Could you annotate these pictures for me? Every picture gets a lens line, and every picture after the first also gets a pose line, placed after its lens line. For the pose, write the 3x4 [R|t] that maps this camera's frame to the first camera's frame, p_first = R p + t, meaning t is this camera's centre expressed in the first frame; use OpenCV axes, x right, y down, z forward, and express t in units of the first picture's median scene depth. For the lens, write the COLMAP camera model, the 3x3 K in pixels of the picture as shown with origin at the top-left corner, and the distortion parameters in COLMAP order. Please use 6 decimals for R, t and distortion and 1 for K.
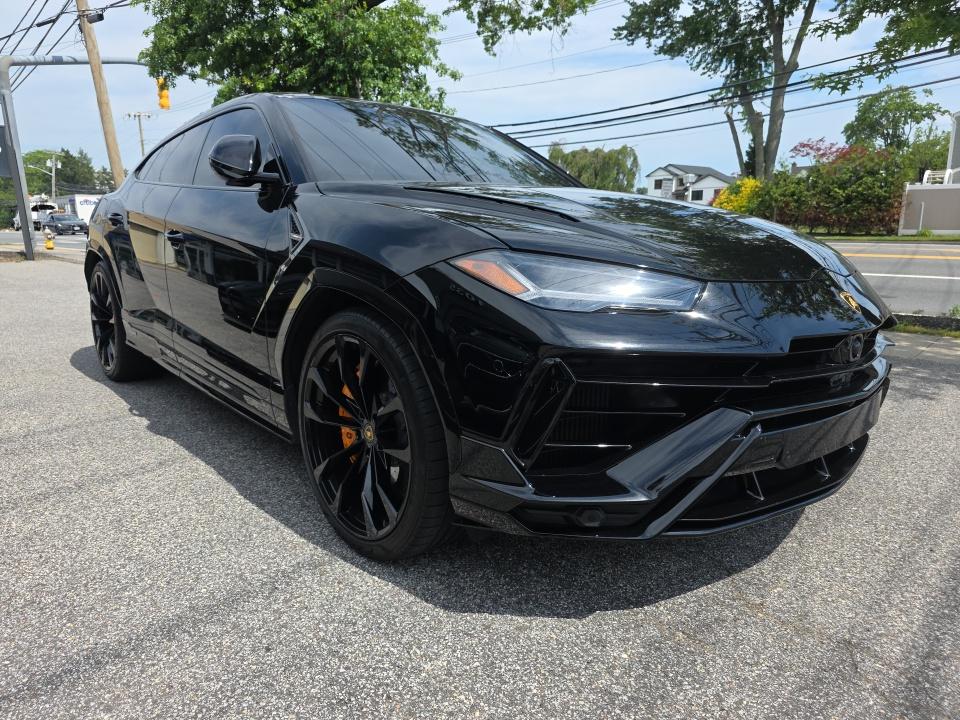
lens RADIAL K [[634.4, 0, 480.0], [0, 634.4, 360.0], [0, 0, 1]] dist [0.094090, -0.085067]
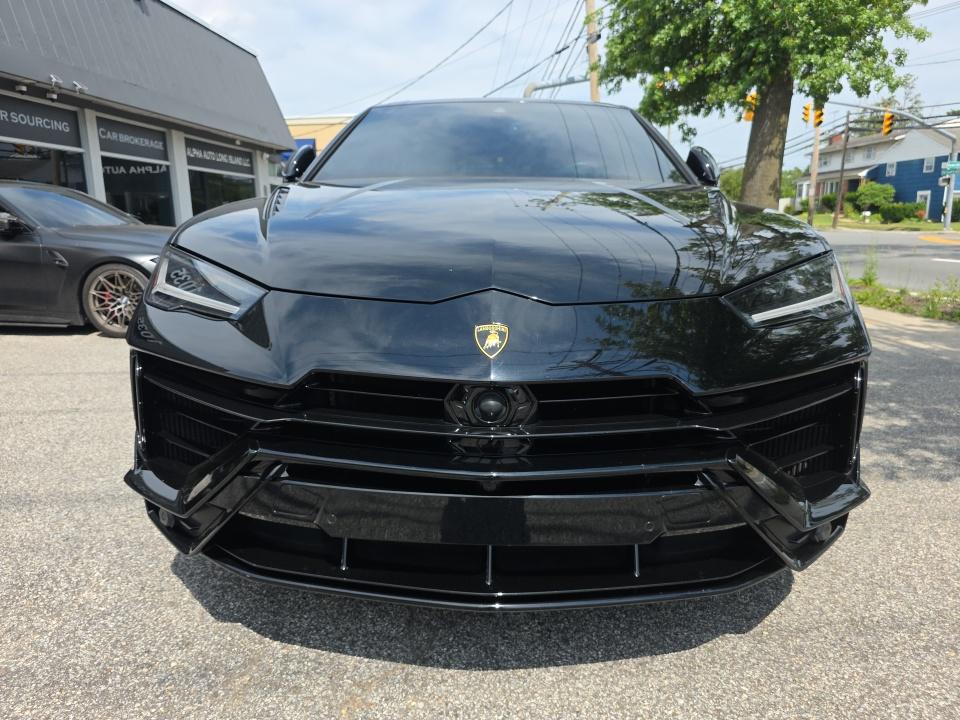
lens RADIAL K [[634.4, 0, 480.0], [0, 634.4, 360.0], [0, 0, 1]] dist [0.094090, -0.085067]
pose [[0.742094, 0.154967, -0.652136, 0.835140], [-0.150666, 0.986576, 0.062990, -0.094837], [0.653143, 0.051510, 0.755481, 0.391301]]
